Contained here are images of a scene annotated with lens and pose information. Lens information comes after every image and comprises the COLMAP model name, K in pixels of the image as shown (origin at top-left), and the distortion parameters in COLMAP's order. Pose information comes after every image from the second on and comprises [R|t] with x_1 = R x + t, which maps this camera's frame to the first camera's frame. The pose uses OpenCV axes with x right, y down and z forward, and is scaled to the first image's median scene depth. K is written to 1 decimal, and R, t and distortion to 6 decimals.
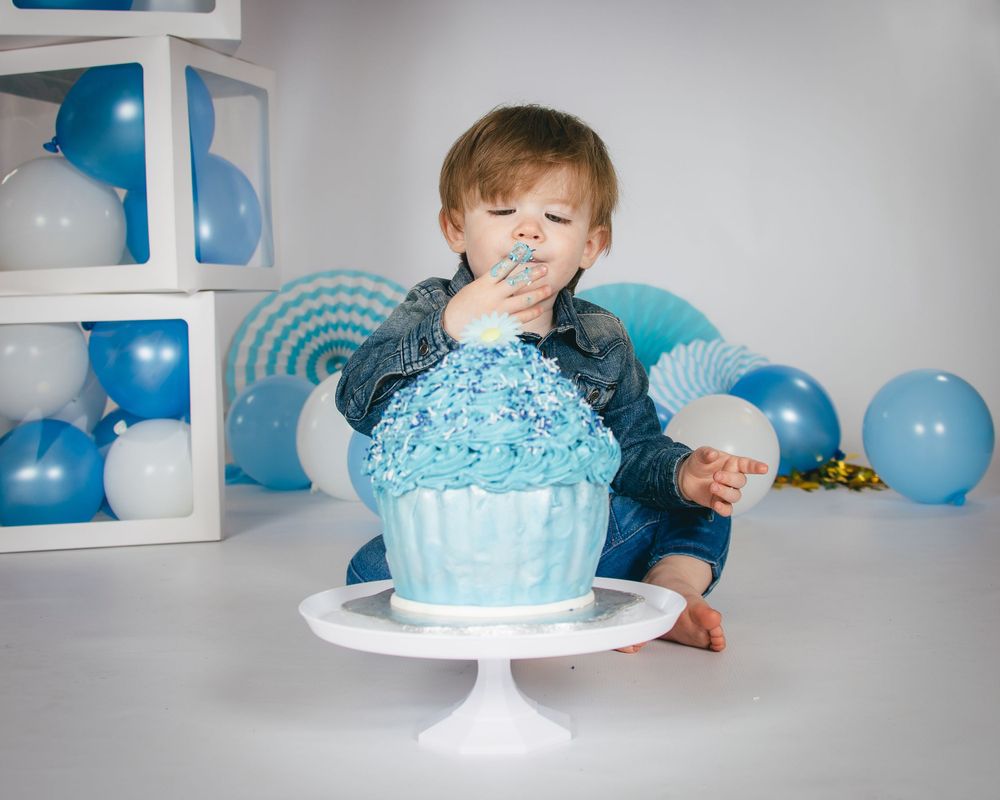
lens RADIAL K [[1515.4, 0, 548.5], [0, 1515.4, 301.7], [0, 0, 1]] dist [-0.098803, -0.028680]
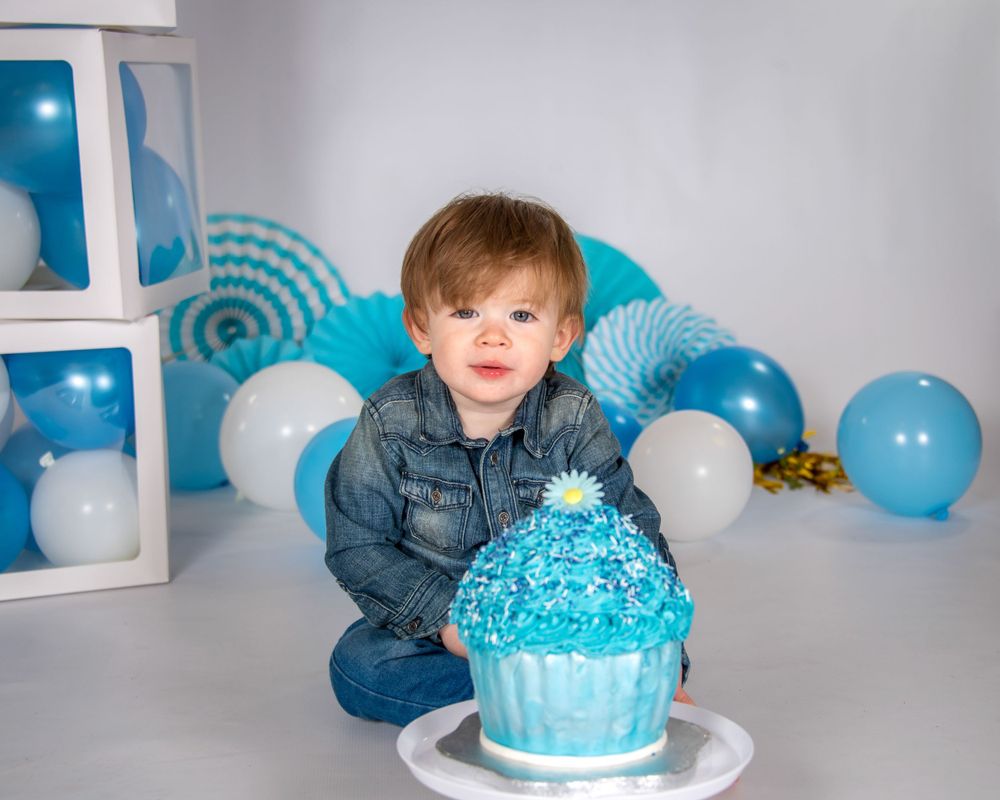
lens RADIAL K [[1907.3, 0, 531.7], [0, 1907.3, 400.6], [0, 0, 1]] dist [0.253341, 0.015483]
pose [[0.995811, -0.003394, 0.091378, -0.198310], [-0.010734, 0.988064, 0.153667, -0.262556], [-0.090808, -0.154004, 0.983888, -0.331447]]
